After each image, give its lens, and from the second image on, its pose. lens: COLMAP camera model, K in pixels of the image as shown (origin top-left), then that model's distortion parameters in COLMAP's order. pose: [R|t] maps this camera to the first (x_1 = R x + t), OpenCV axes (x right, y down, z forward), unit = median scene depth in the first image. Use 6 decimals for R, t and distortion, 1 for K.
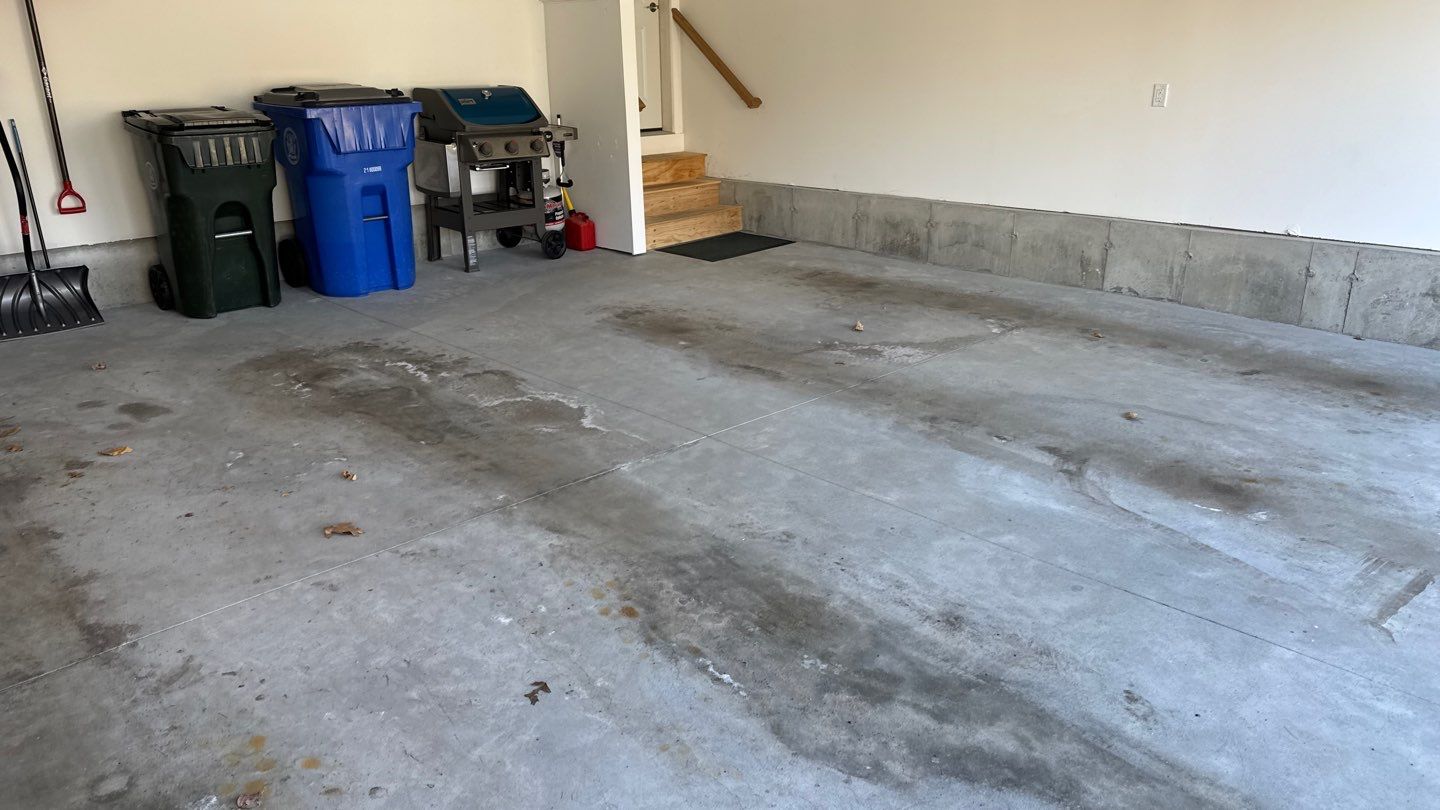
lens RADIAL K [[995.7, 0, 712.9], [0, 995.7, 410.9], [0, 0, 1]] dist [0.134698, -0.215813]
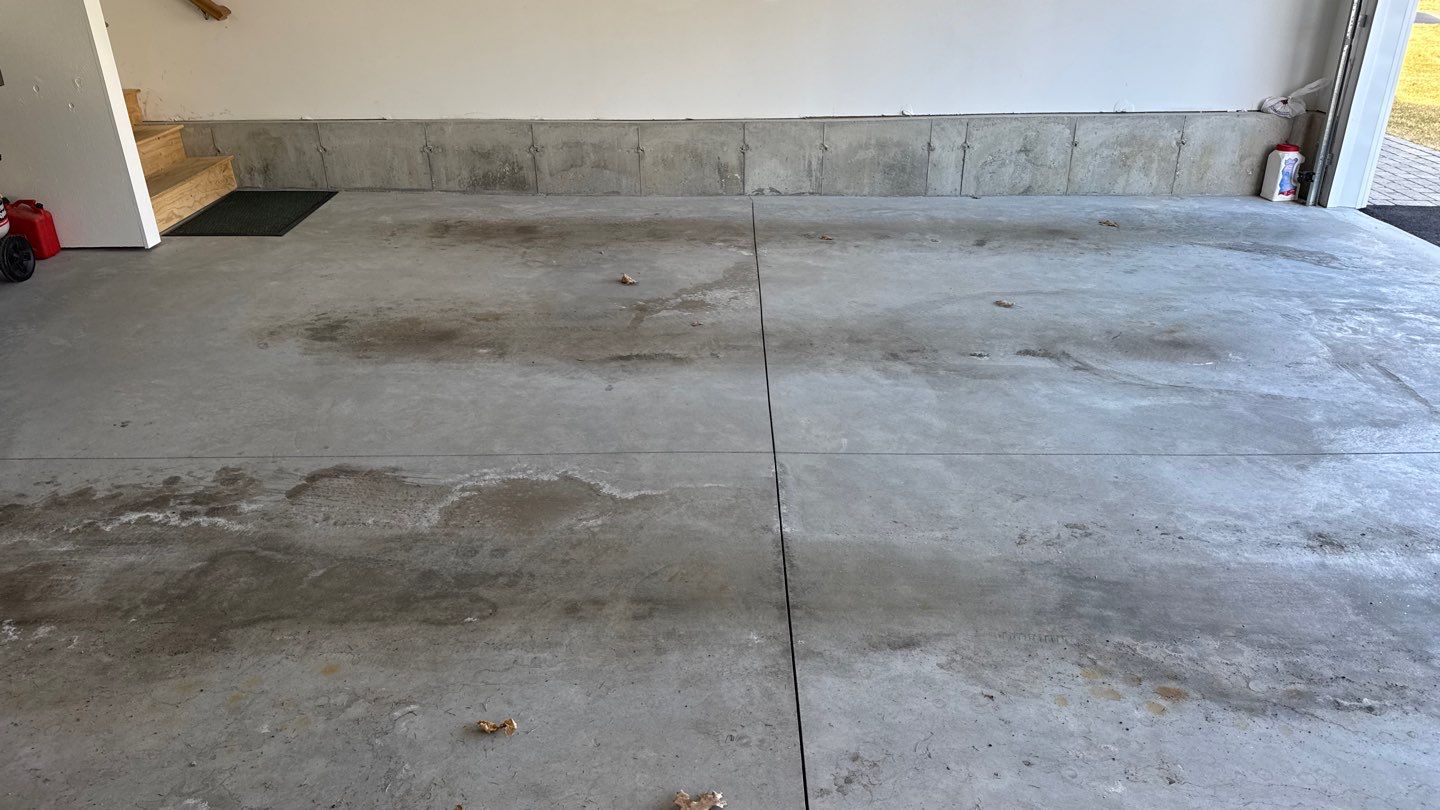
lens RADIAL K [[995.7, 0, 712.9], [0, 995.7, 410.9], [0, 0, 1]] dist [0.134698, -0.215813]
pose [[0.703159, -0.298487, 0.645348, -0.404657], [0.240297, 0.953975, 0.179410, -0.119389], [-0.669198, 0.028921, 0.742521, 0.349897]]
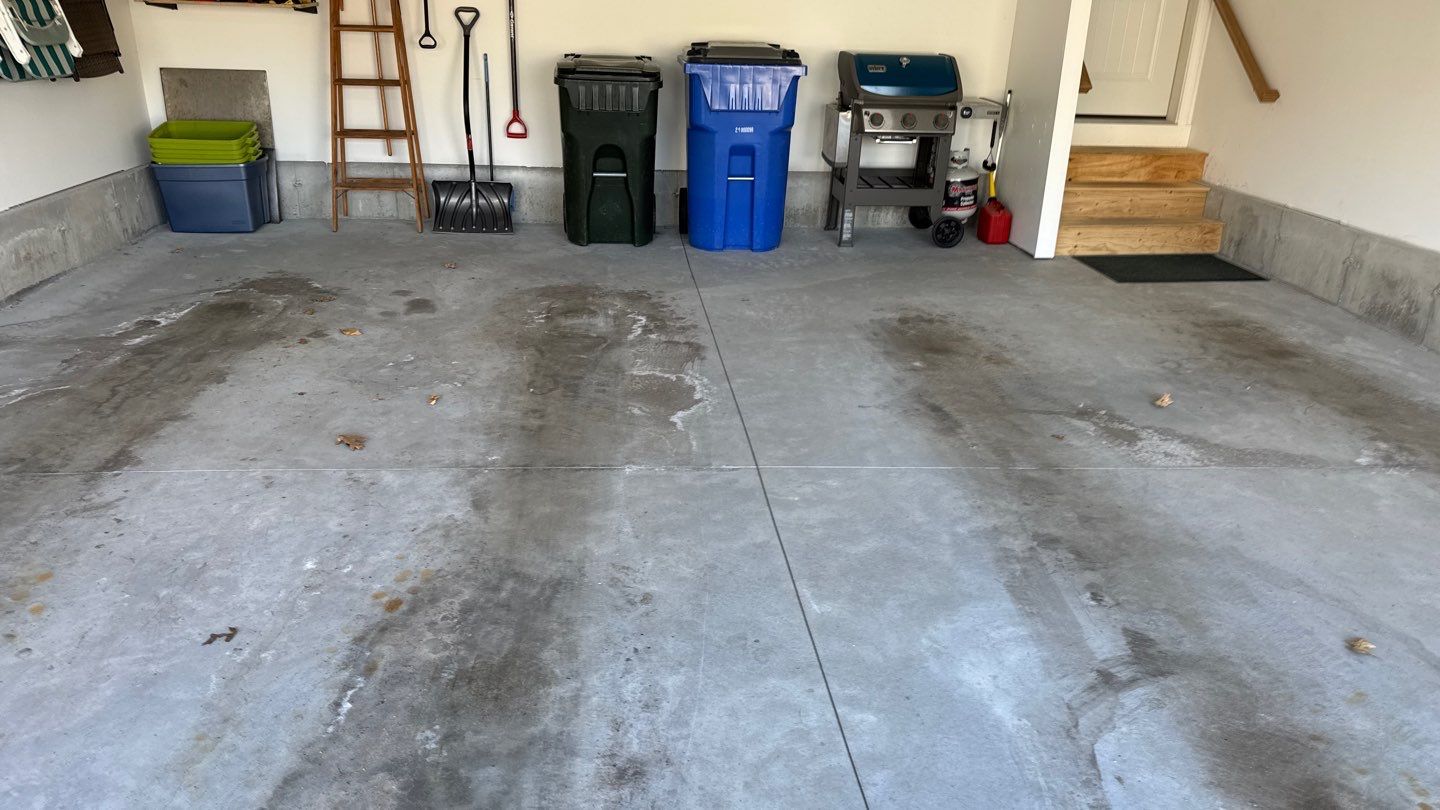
lens RADIAL K [[995.7, 0, 712.9], [0, 995.7, 410.9], [0, 0, 1]] dist [0.134698, -0.215813]
pose [[0.770280, 0.267065, -0.579090, 0.346246], [-0.249500, 0.961907, 0.111738, -0.082919], [0.586872, 0.058413, 0.807570, 0.212102]]
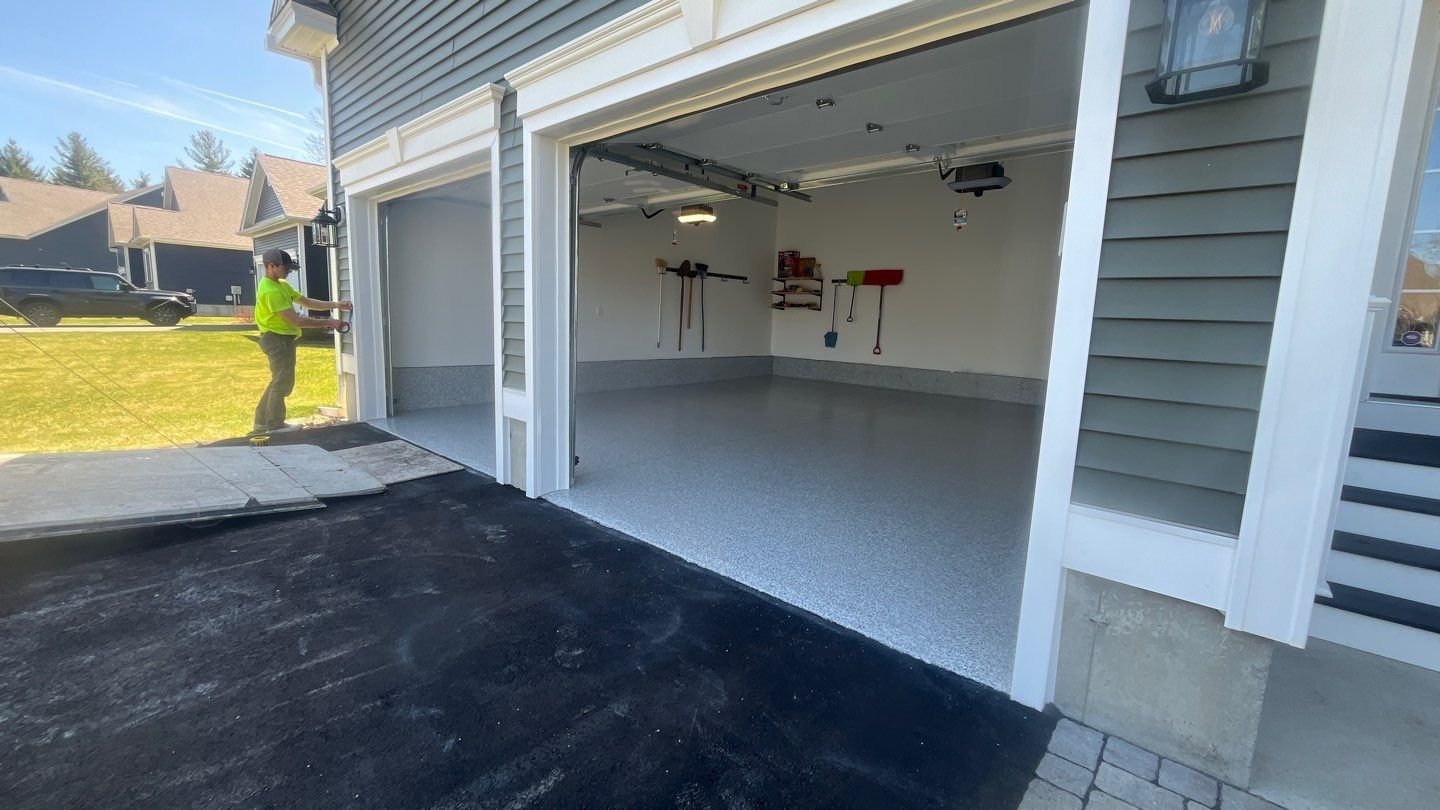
lens RADIAL K [[578.4, 0, 719.9], [0, 578.4, 401.6], [0, 0, 1]] dist [-0.000279, -0.001572]
pose [[0.073951, 0.156403, -0.984921, 1.198380], [-0.373584, 0.920054, 0.118052, -0.098652], [0.924644, 0.359221, 0.126468, 0.414488]]
